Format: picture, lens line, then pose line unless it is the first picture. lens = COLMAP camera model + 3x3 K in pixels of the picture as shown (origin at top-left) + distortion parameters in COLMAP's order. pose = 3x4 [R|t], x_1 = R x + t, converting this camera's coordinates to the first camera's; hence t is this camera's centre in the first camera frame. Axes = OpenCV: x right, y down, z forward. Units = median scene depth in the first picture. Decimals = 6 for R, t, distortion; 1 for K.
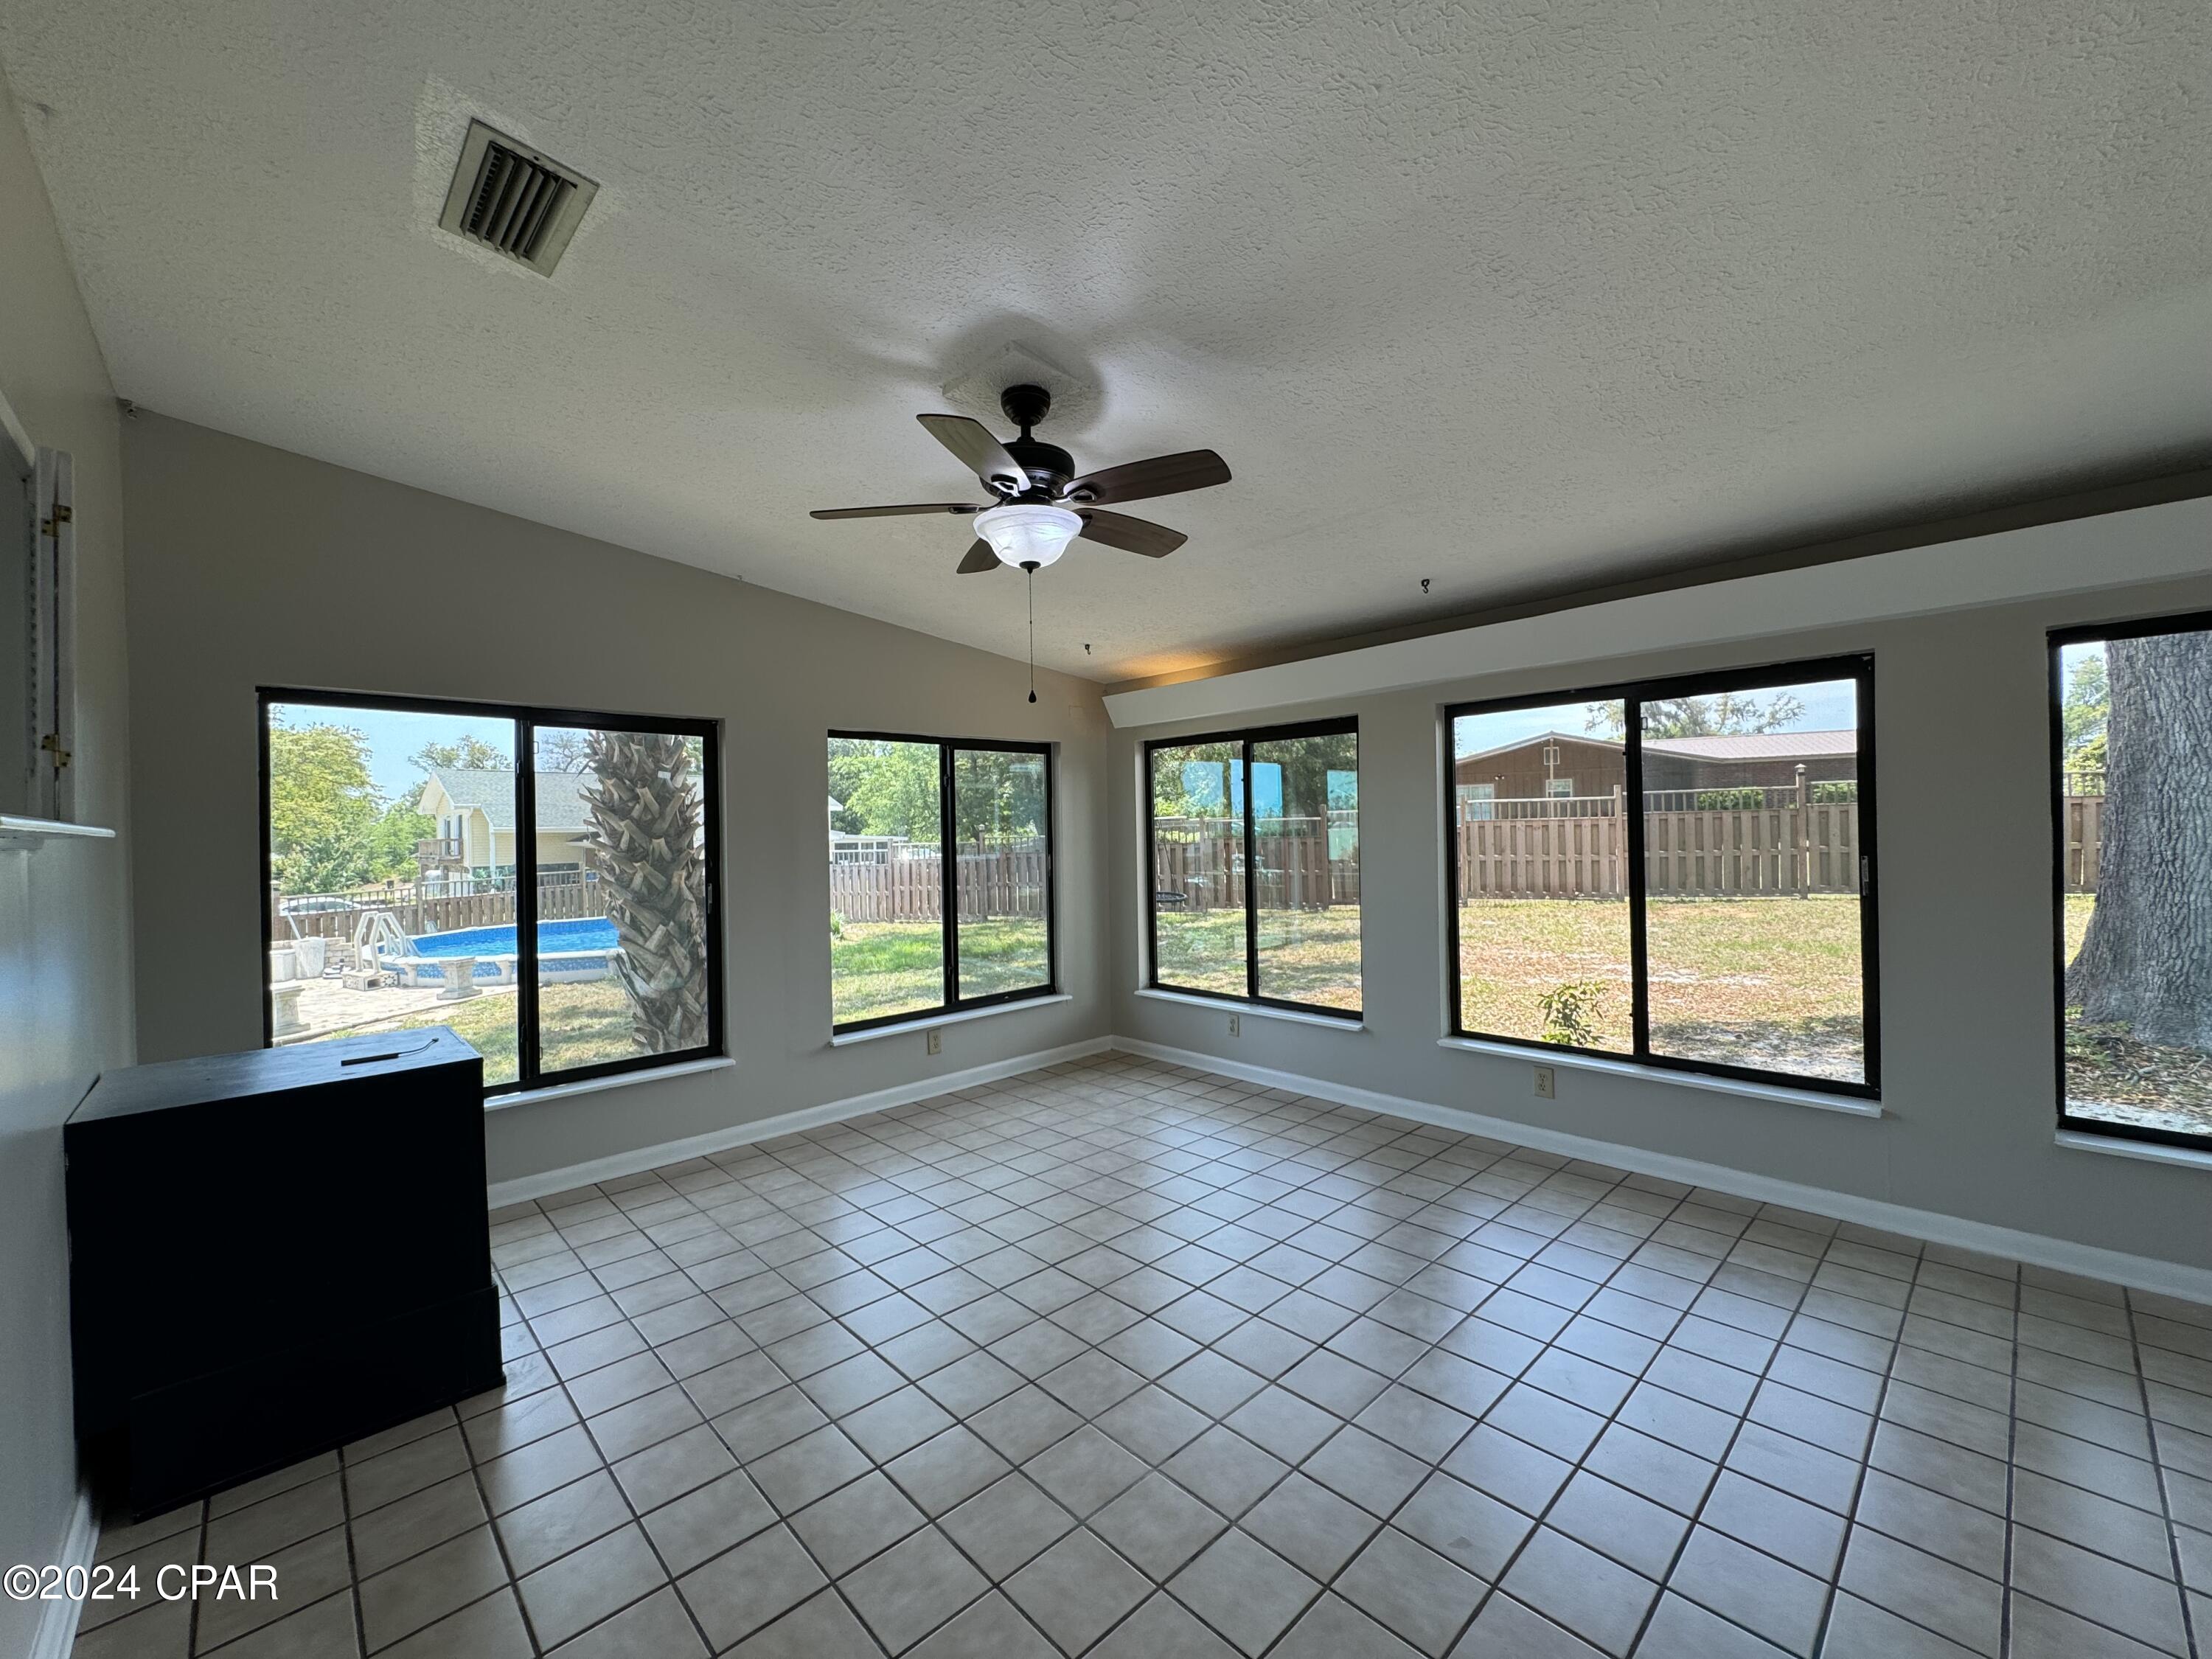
lens RADIAL K [[886.7, 0, 1119.1], [0, 886.7, 824.1], [0, 0, 1]] dist [-0.003331, -0.000484]
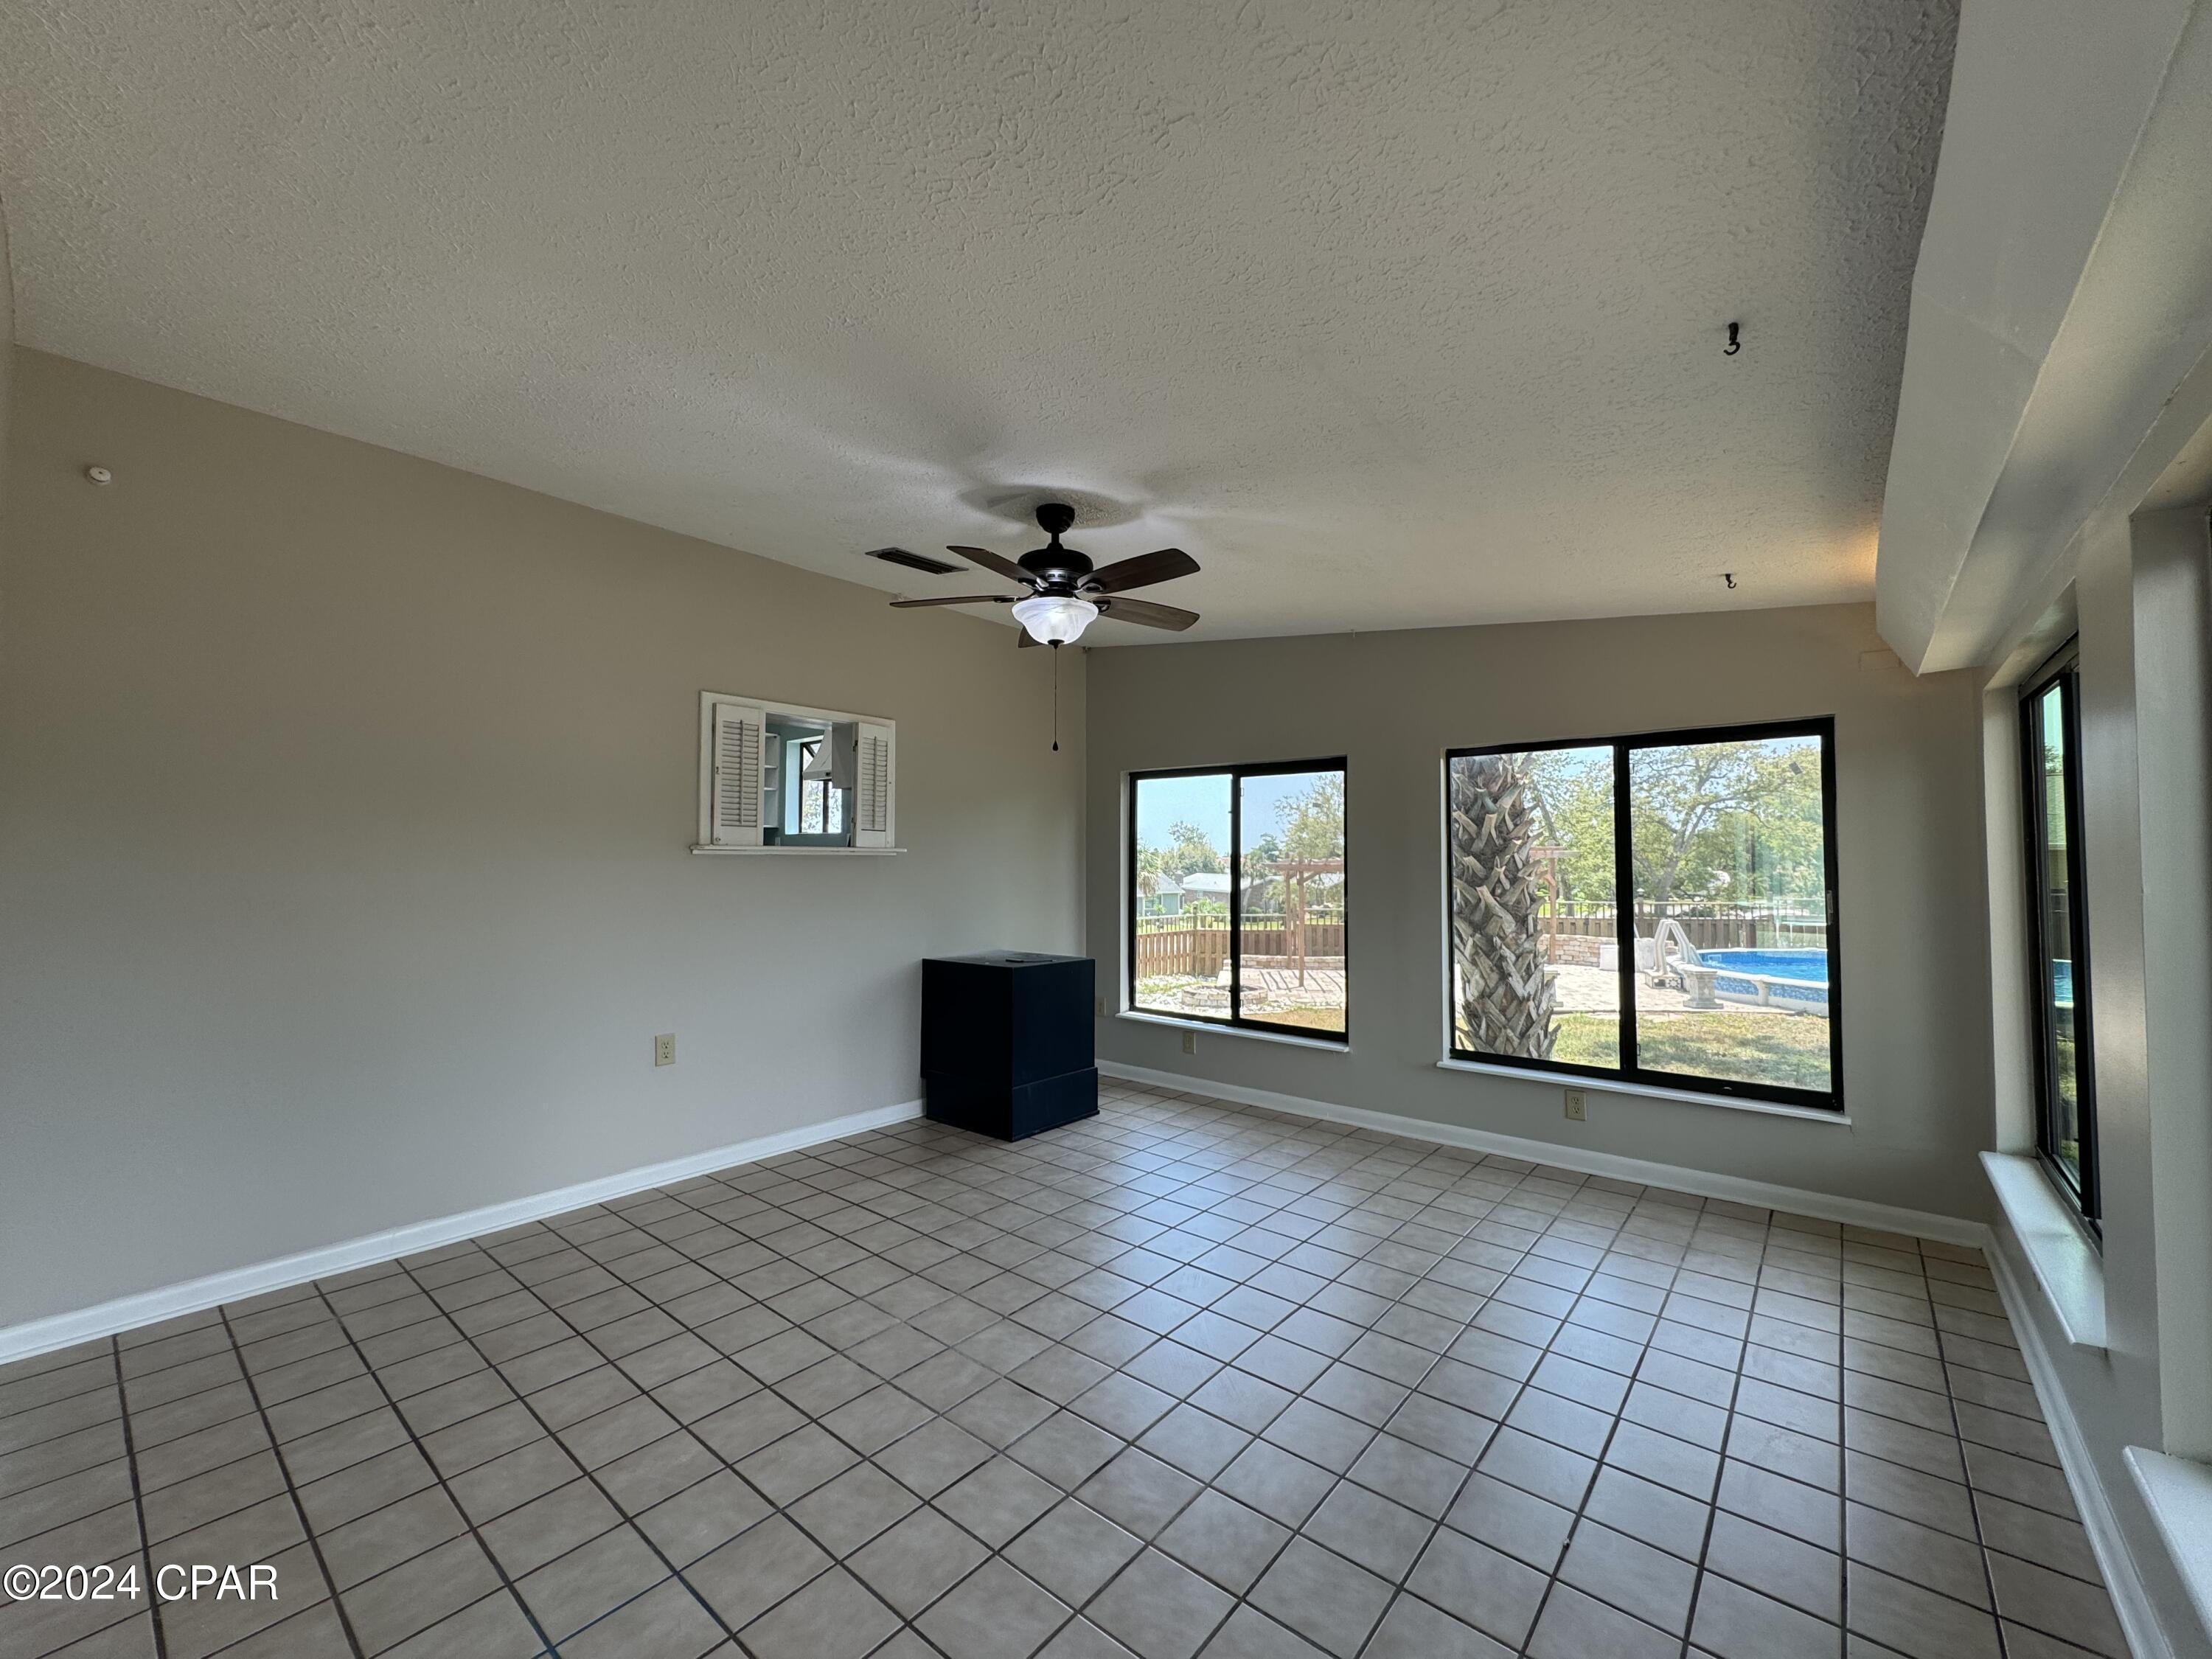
lens RADIAL K [[886.7, 0, 1094.2], [0, 886.7, 826.3], [0, 0, 1]] dist [-0.003331, -0.000484]
pose [[0.102375, -0.019675, -0.994551, 0.577531], [0.005227, 0.999801, -0.019241, -0.003171], [0.994732, -0.003229, 0.102457, 0.462571]]
